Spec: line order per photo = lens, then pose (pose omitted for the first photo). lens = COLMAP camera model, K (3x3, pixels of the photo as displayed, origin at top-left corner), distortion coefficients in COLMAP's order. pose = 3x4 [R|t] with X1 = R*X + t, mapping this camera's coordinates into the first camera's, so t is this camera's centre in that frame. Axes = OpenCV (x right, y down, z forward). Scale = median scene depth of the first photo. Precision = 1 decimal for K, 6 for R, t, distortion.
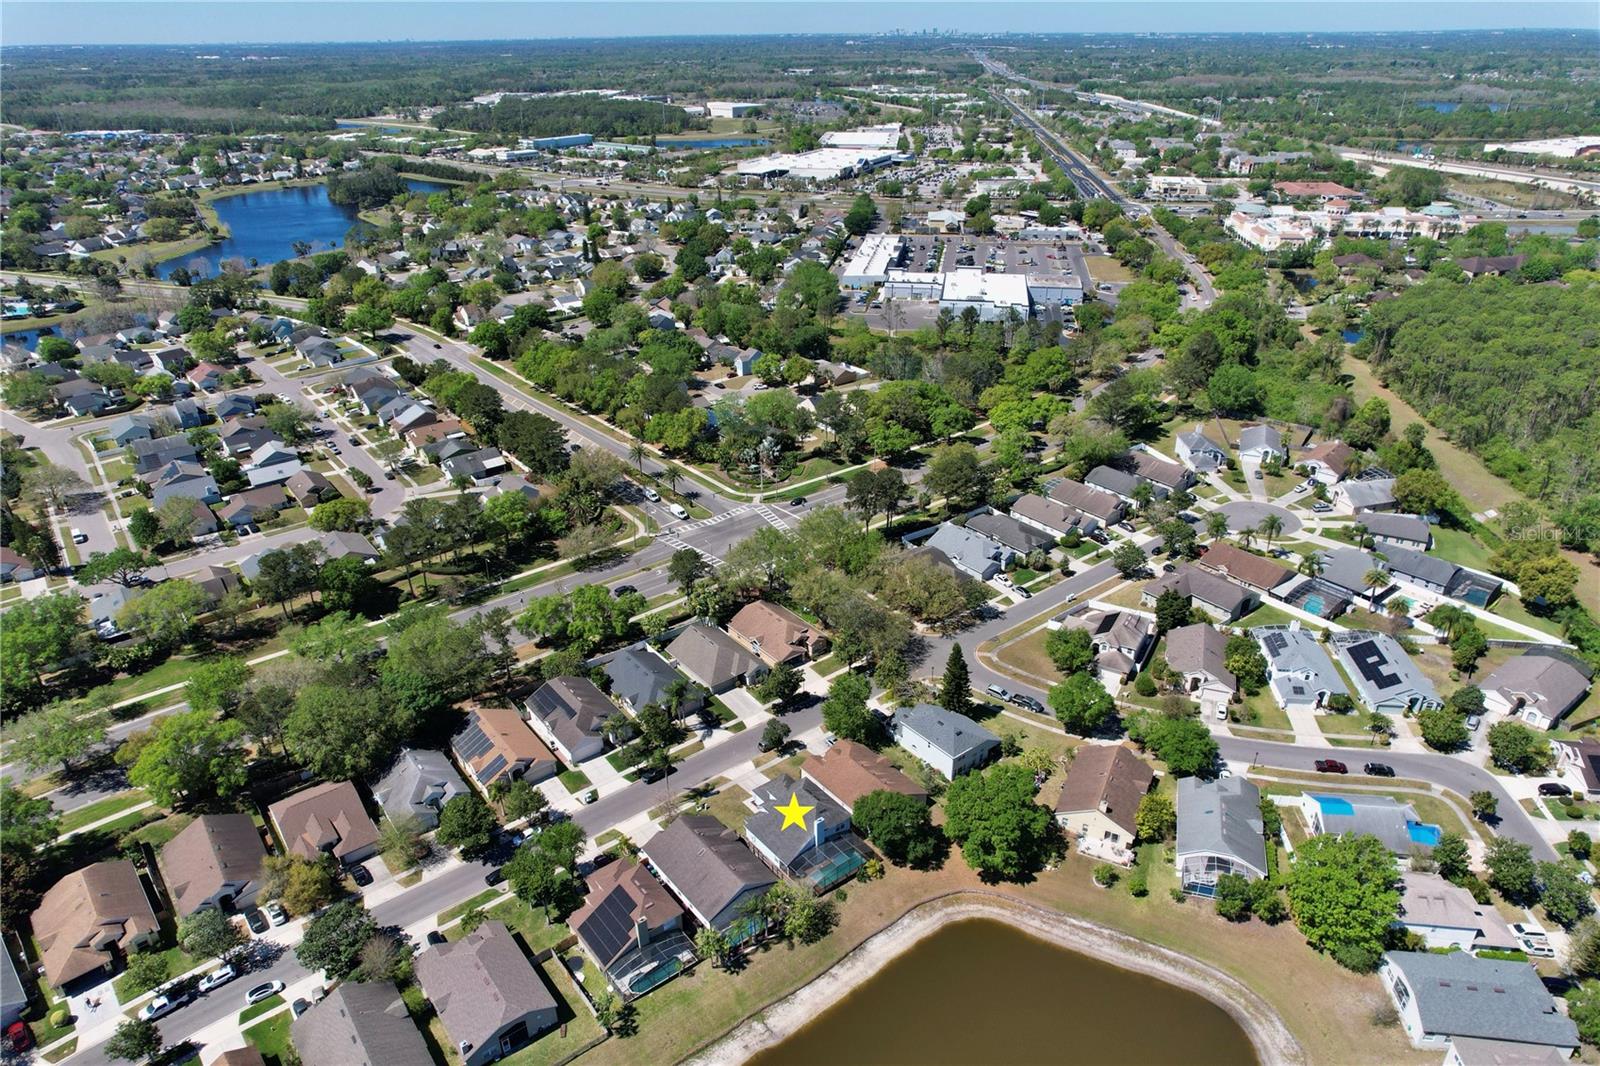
lens RADIAL K [[1023.0, 0, 799.7], [0, 1023.0, 540.6], [0, 0, 1]] dist [-0.069333, 0.063572]
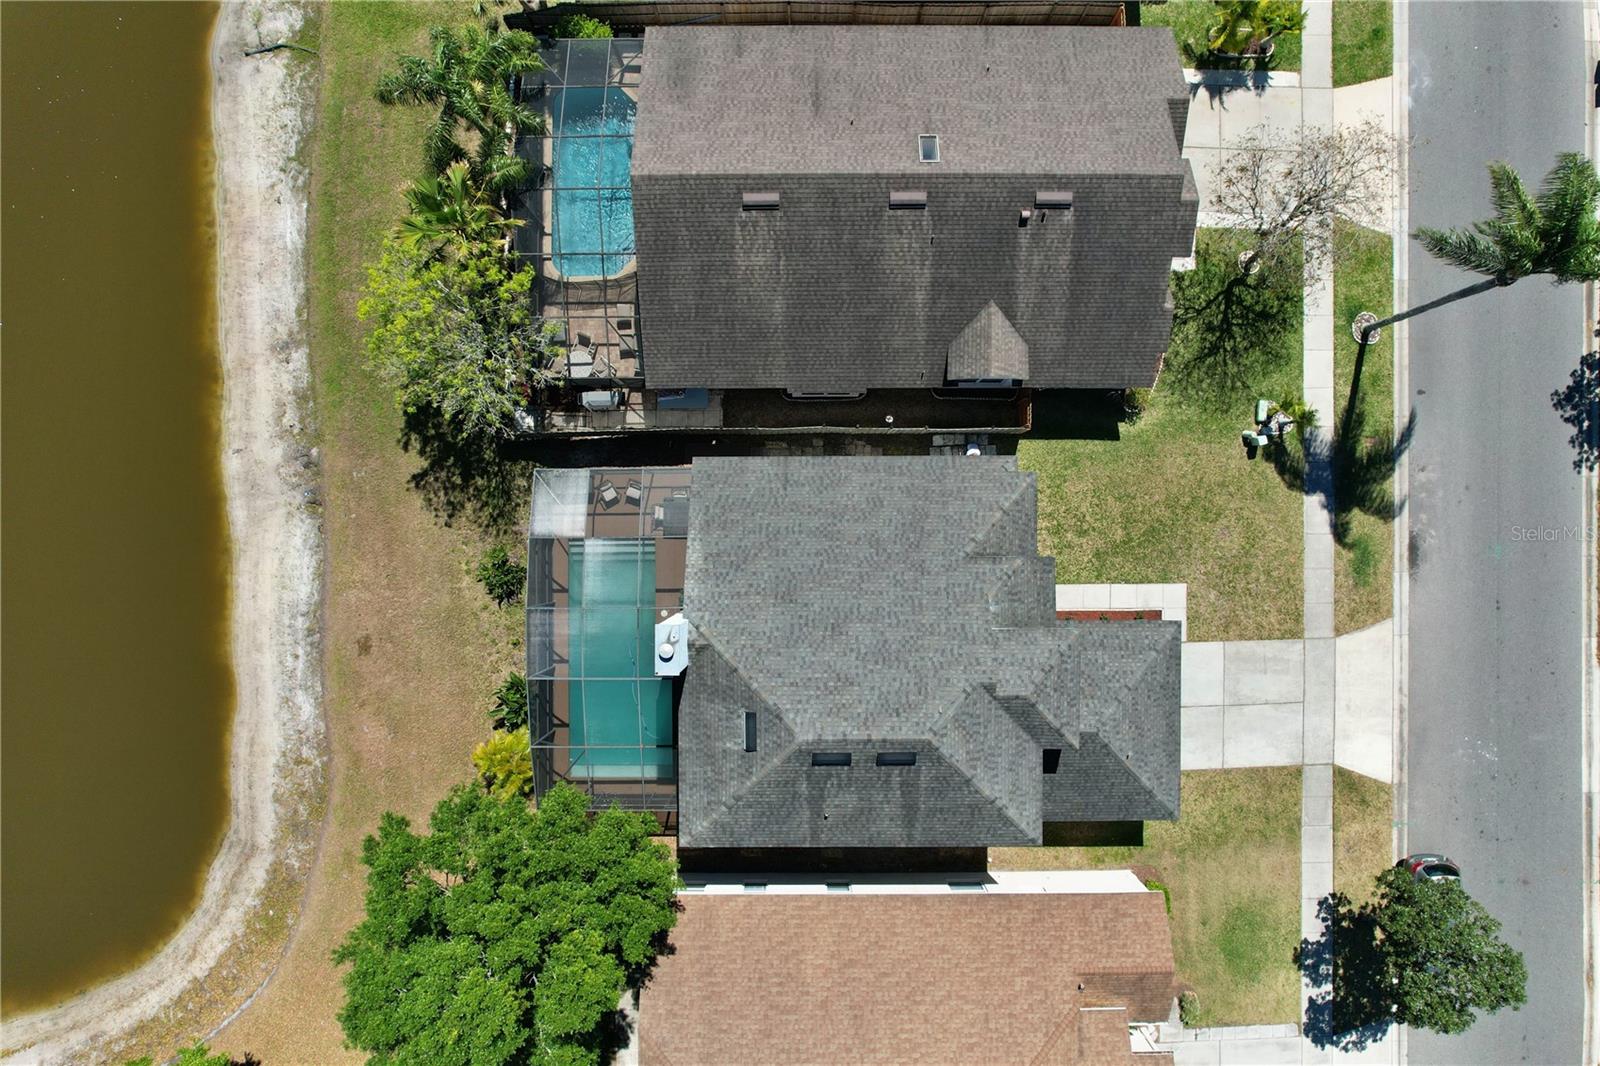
lens RADIAL K [[1023.0, 0, 799.7], [0, 1023.0, 540.6], [0, 0, 1]] dist [-0.069333, 0.063572]
pose [[-0.614545, 0.788636, 0.019699, -0.009312], [-0.348836, -0.294057, 0.889856, 0.053225], [0.707565, 0.539985, 0.455816, 0.501546]]
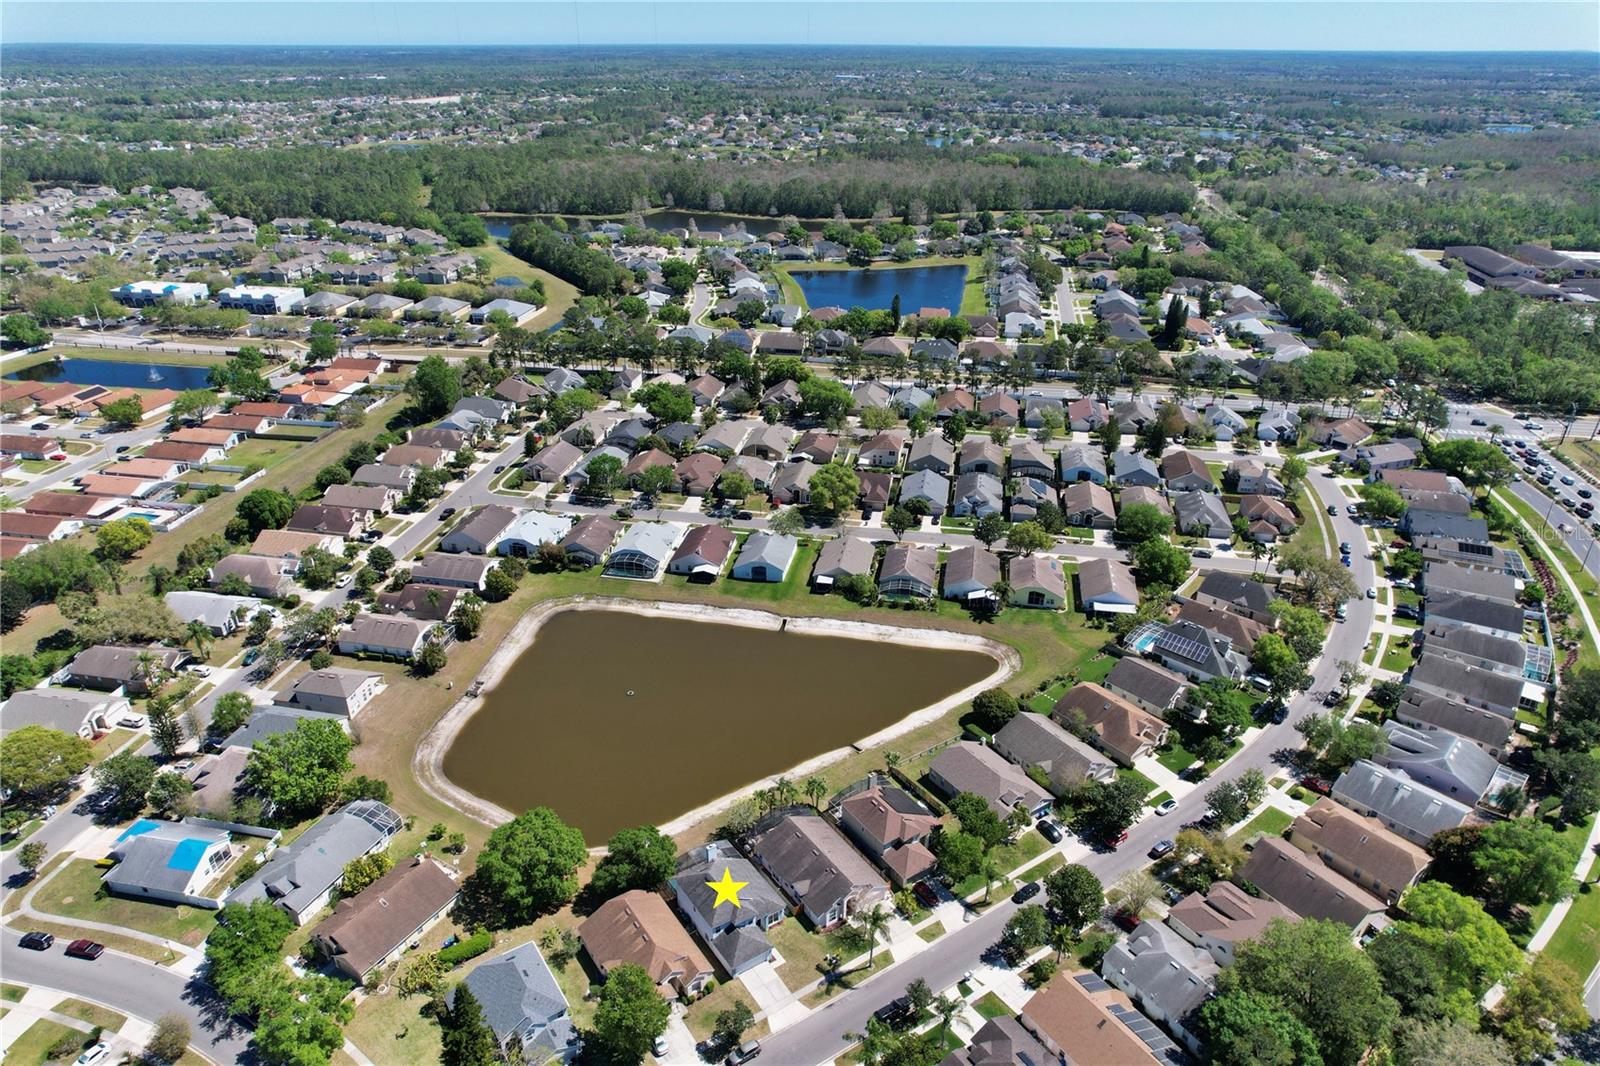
lens RADIAL K [[1023.0, 0, 799.7], [0, 1023.0, 540.6], [0, 0, 1]] dist [-0.069333, 0.063572]
pose [[-0.997399, -0.027312, 0.066701, -0.069751], [0.037330, 0.595892, 0.802196, -0.389734], [-0.061656, 0.802600, -0.593323, 0.738403]]
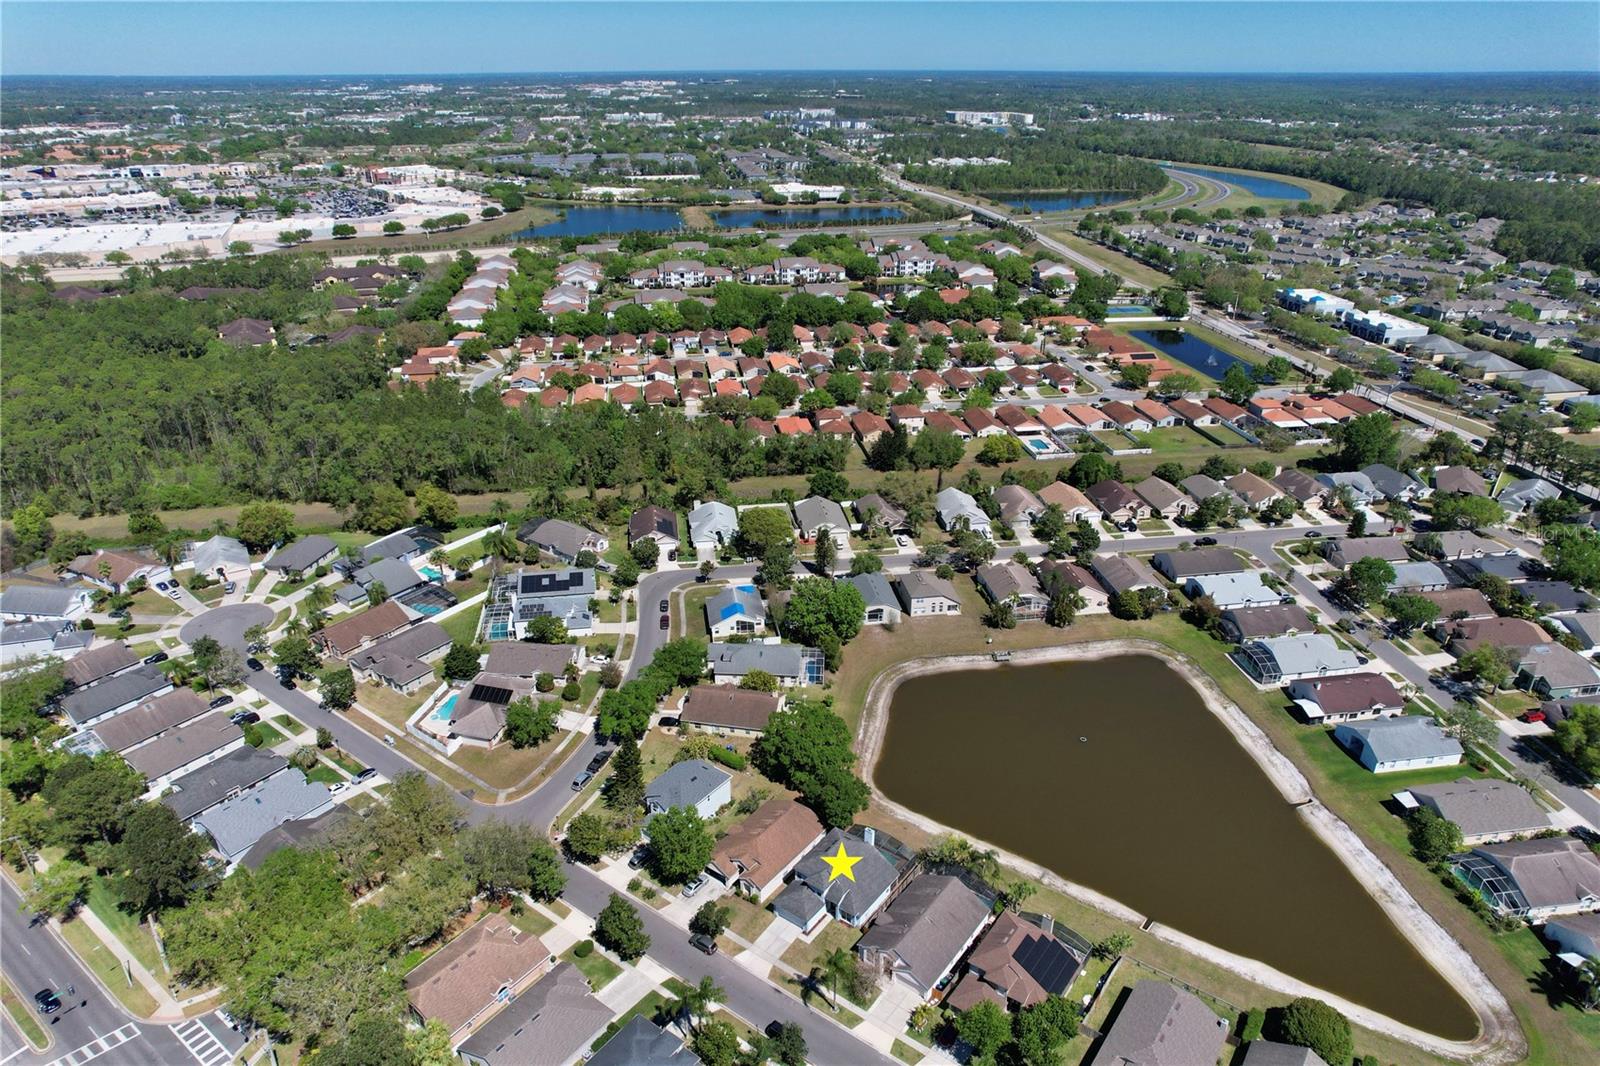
lens RADIAL K [[1023.0, 0, 799.7], [0, 1023.0, 540.6], [0, 0, 1]] dist [-0.069333, 0.063572]
pose [[-0.263251, -0.403063, 0.876493, -0.422453], [0.441726, 0.757346, 0.480942, -0.272622], [-0.857658, 0.513778, -0.021328, 0.508712]]
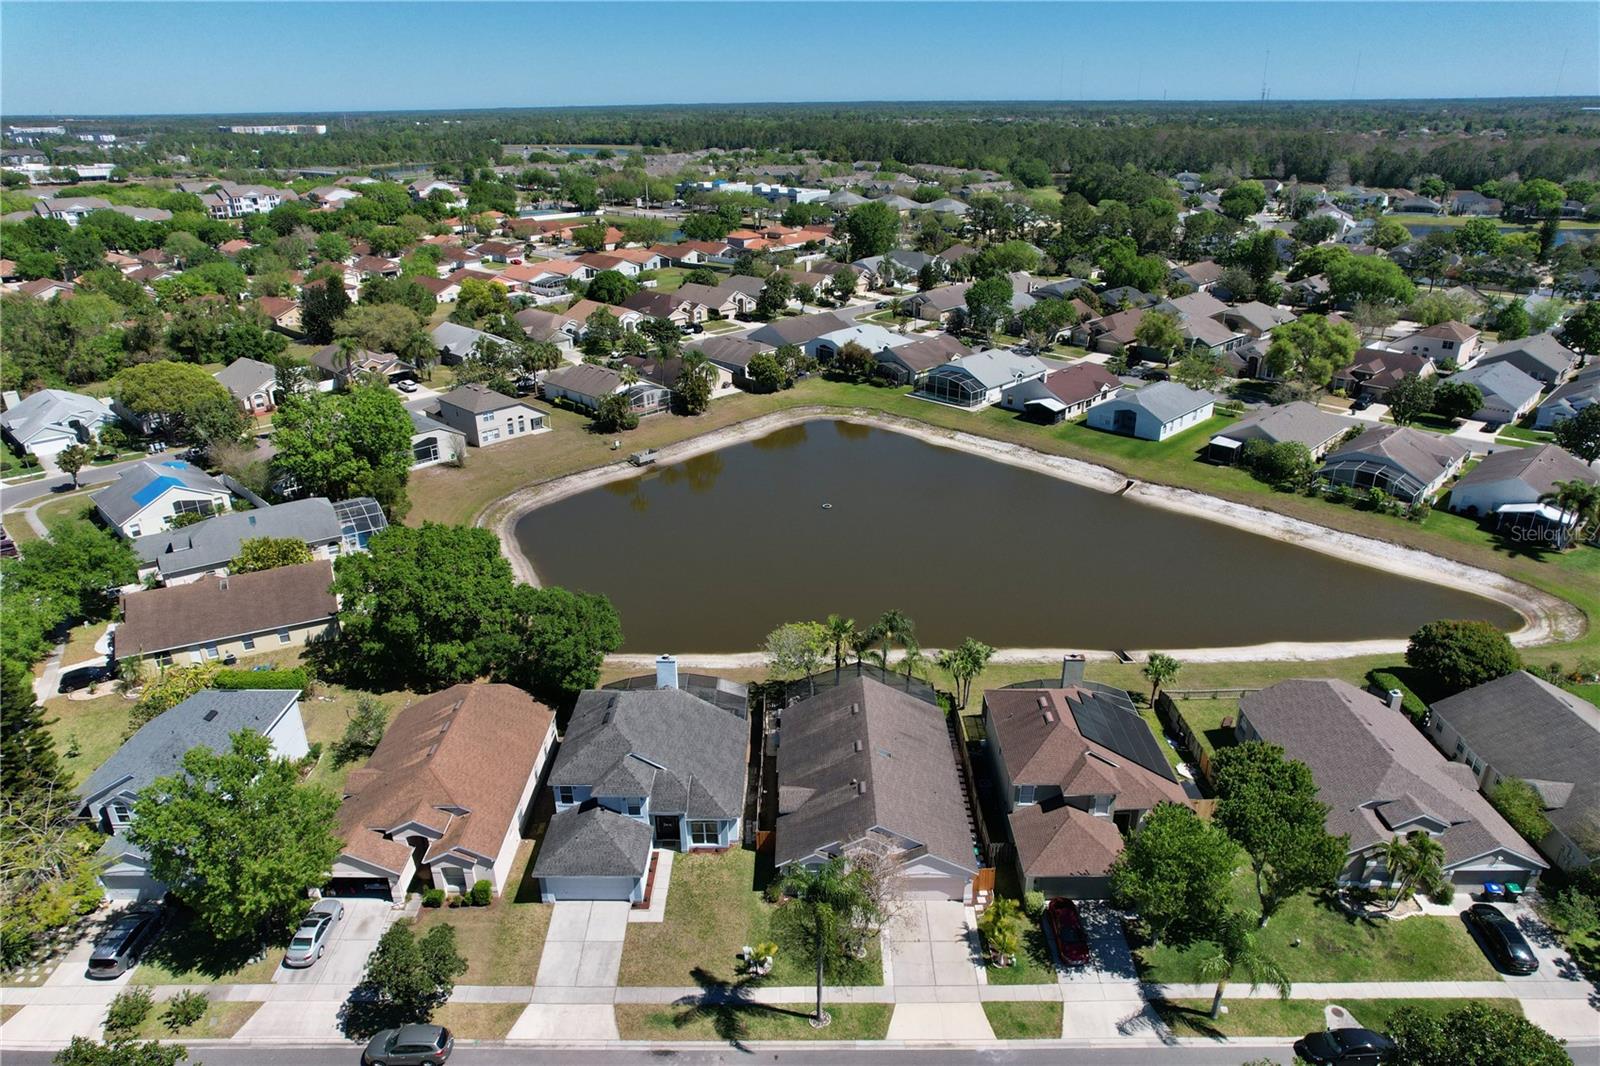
lens RADIAL K [[1023.0, 0, 799.7], [0, 1023.0, 540.6], [0, 0, 1]] dist [-0.069333, 0.063572]
pose [[-0.784573, -0.230680, 0.575528, -0.169042], [0.298229, 0.673396, 0.676459, -0.046588], [-0.543604, 0.702370, -0.459533, 0.631711]]
